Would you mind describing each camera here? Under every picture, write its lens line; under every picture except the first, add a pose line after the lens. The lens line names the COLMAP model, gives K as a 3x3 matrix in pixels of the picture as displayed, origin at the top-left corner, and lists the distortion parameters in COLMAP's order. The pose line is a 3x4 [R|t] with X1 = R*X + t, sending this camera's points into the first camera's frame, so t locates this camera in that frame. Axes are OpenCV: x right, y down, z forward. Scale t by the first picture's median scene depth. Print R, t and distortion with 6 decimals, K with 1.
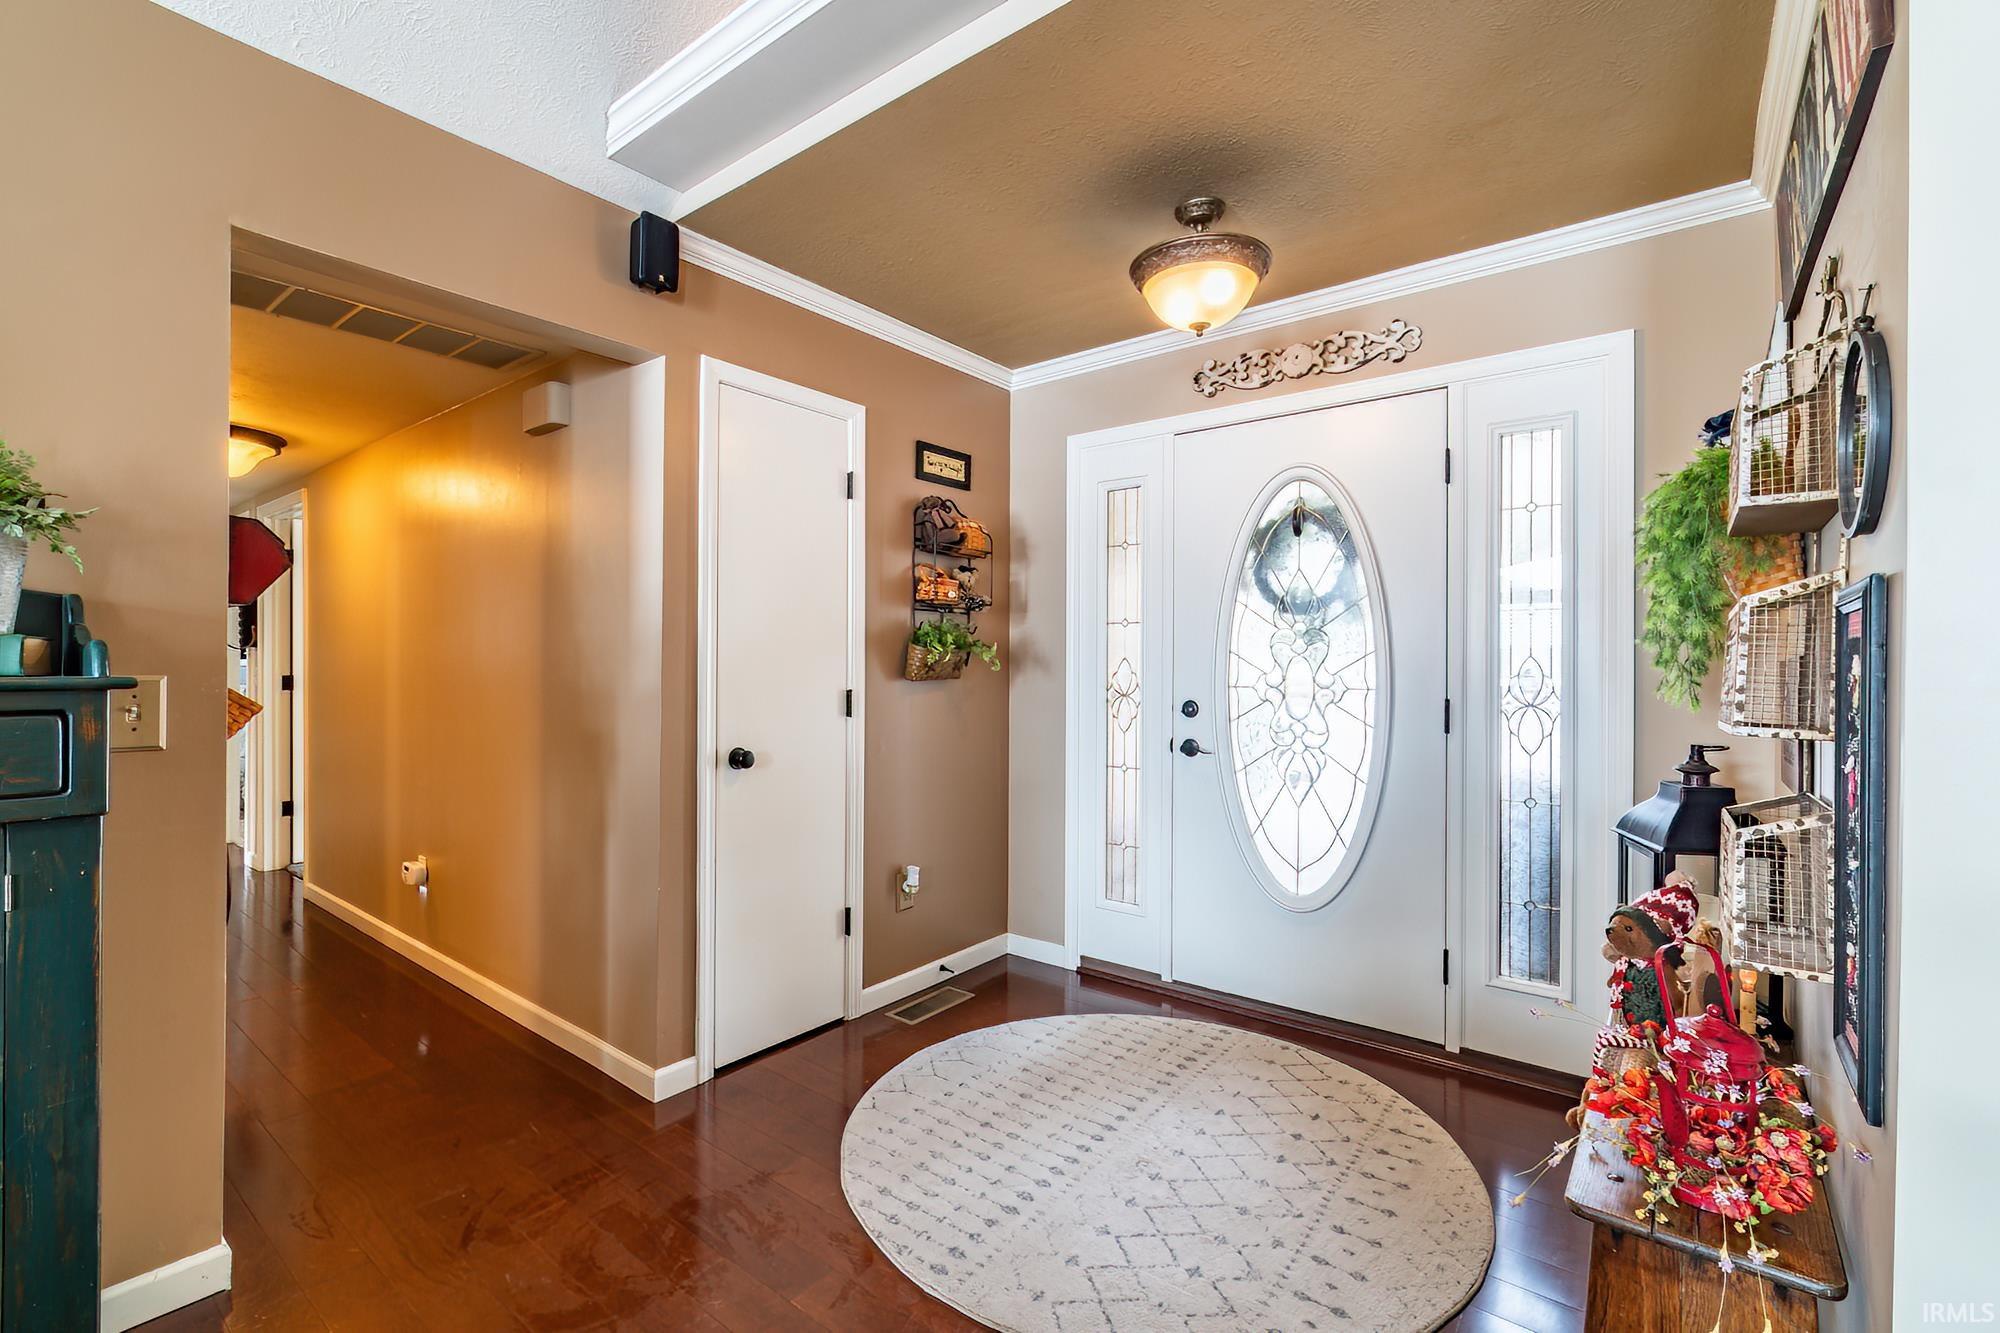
lens RADIAL K [[871.0, 0, 981.3], [0, 871.0, 668.4], [0, 0, 1]] dist [-0.000512, -0.000396]
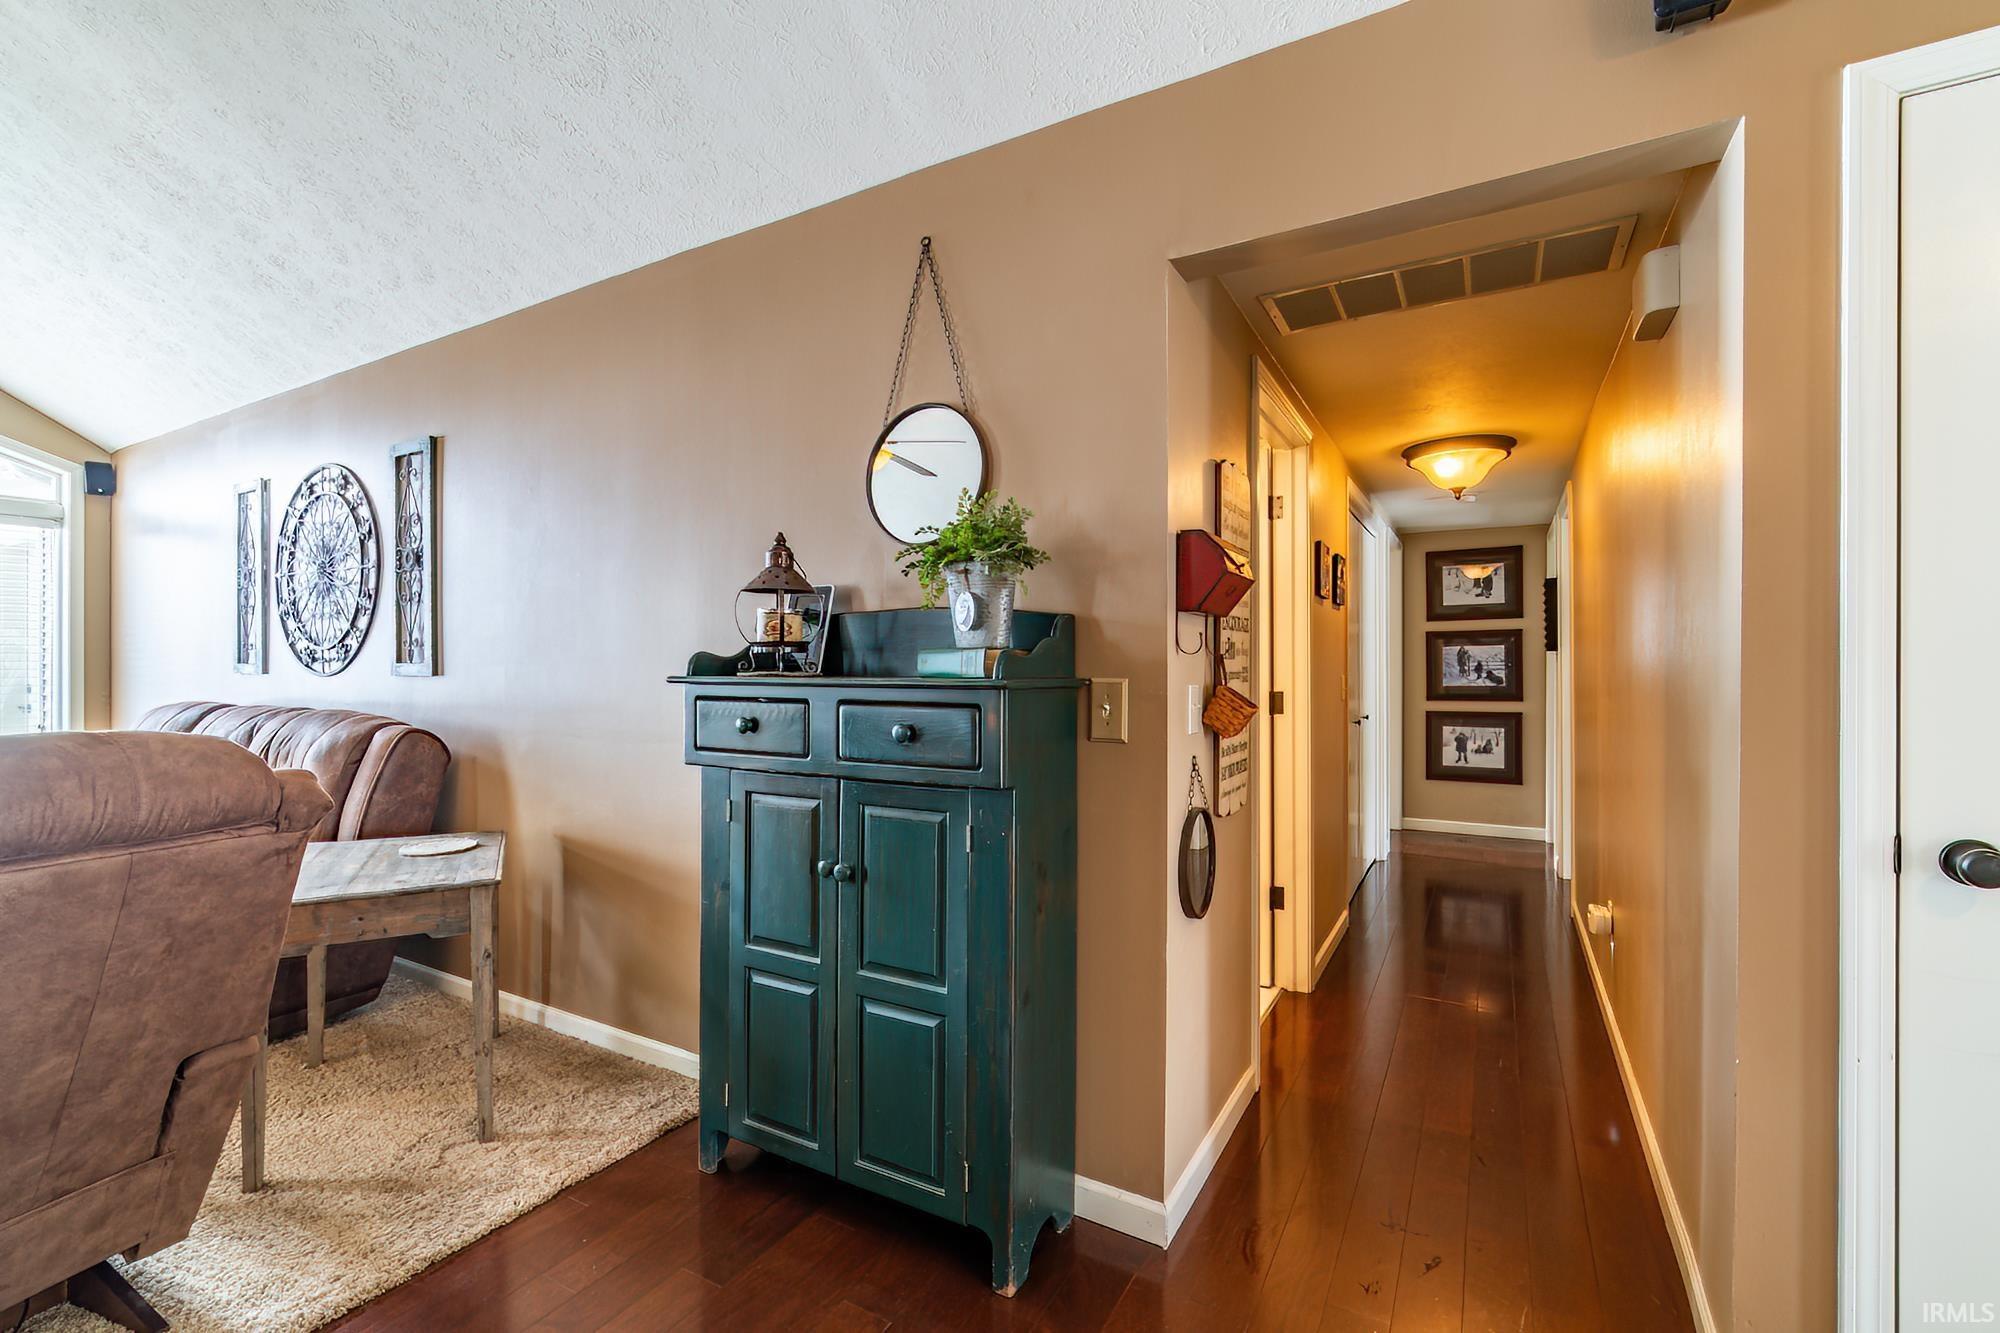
lens RADIAL K [[871.0, 0, 981.3], [0, 871.0, 668.4], [0, 0, 1]] dist [-0.000512, -0.000396]
pose [[0.143839, -0.005067, -0.989588, 0.104287], [-0.003250, 0.999979, -0.005592, 0.001470], [0.989596, 0.004020, 0.143819, 0.384854]]
